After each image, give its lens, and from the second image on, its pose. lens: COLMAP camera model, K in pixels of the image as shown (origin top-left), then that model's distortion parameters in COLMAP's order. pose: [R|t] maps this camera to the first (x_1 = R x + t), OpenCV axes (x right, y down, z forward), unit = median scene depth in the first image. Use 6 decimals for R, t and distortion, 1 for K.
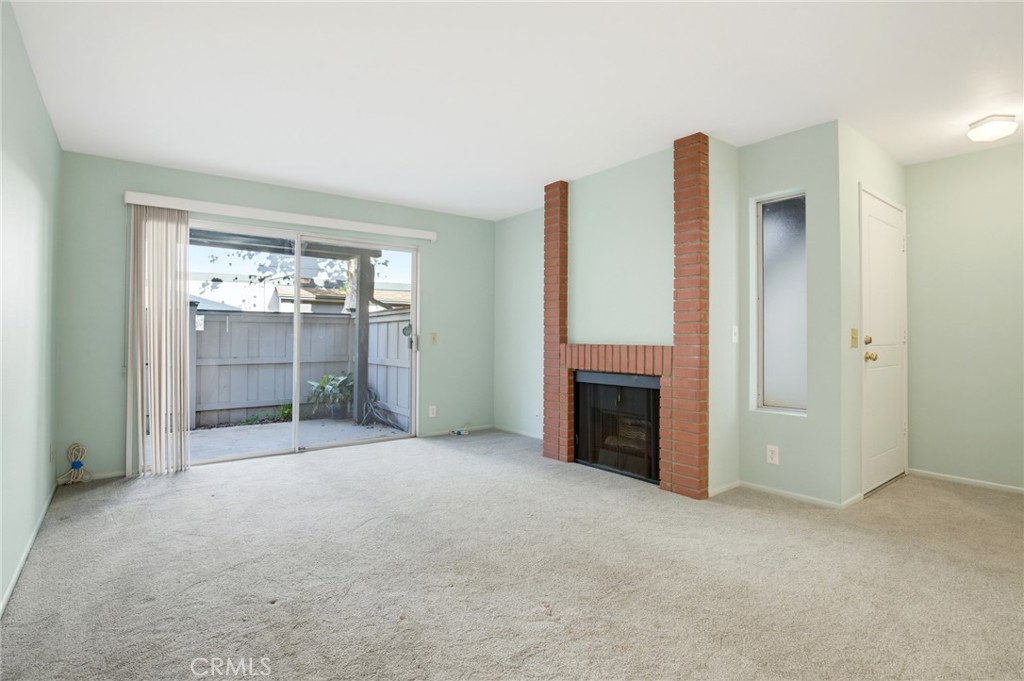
lens RADIAL K [[498.8, 0, 518.6], [0, 498.8, 336.2], [0, 0, 1]] dist [-0.002733, -0.000072]
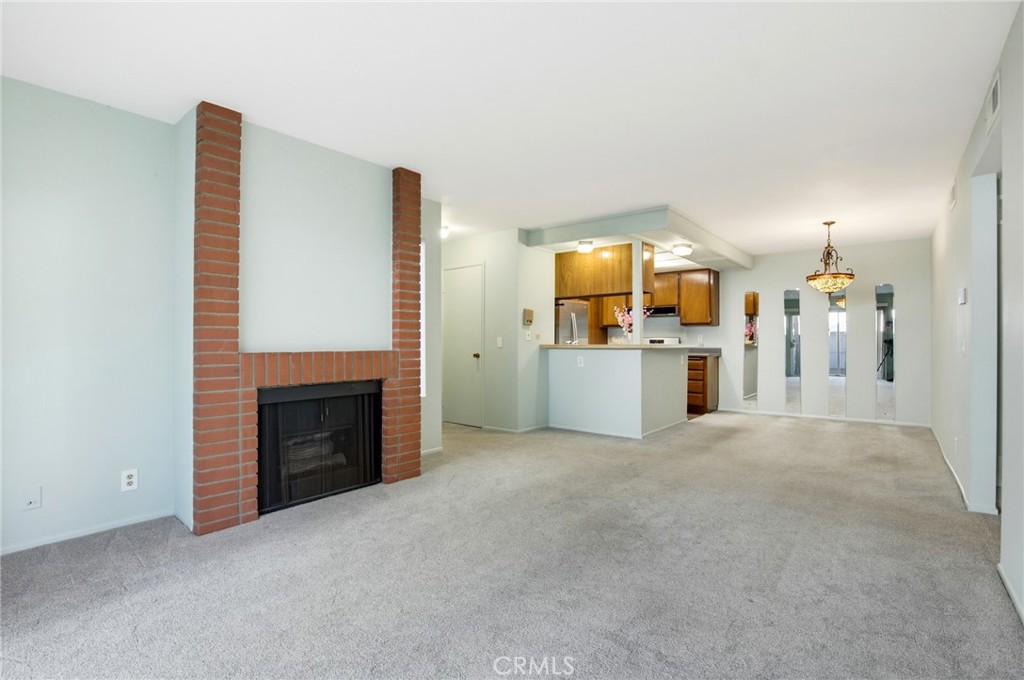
lens RADIAL K [[480.8, 0, 514.8], [0, 480.8, 344.3], [0, 0, 1]] dist [-0.024727, 0.000298]
pose [[-0.213445, -0.002154, 0.976953, -0.727425], [0.000624, 0.999997, 0.002342, 0.002662], [-0.976955, 0.001110, -0.213443, 0.887676]]
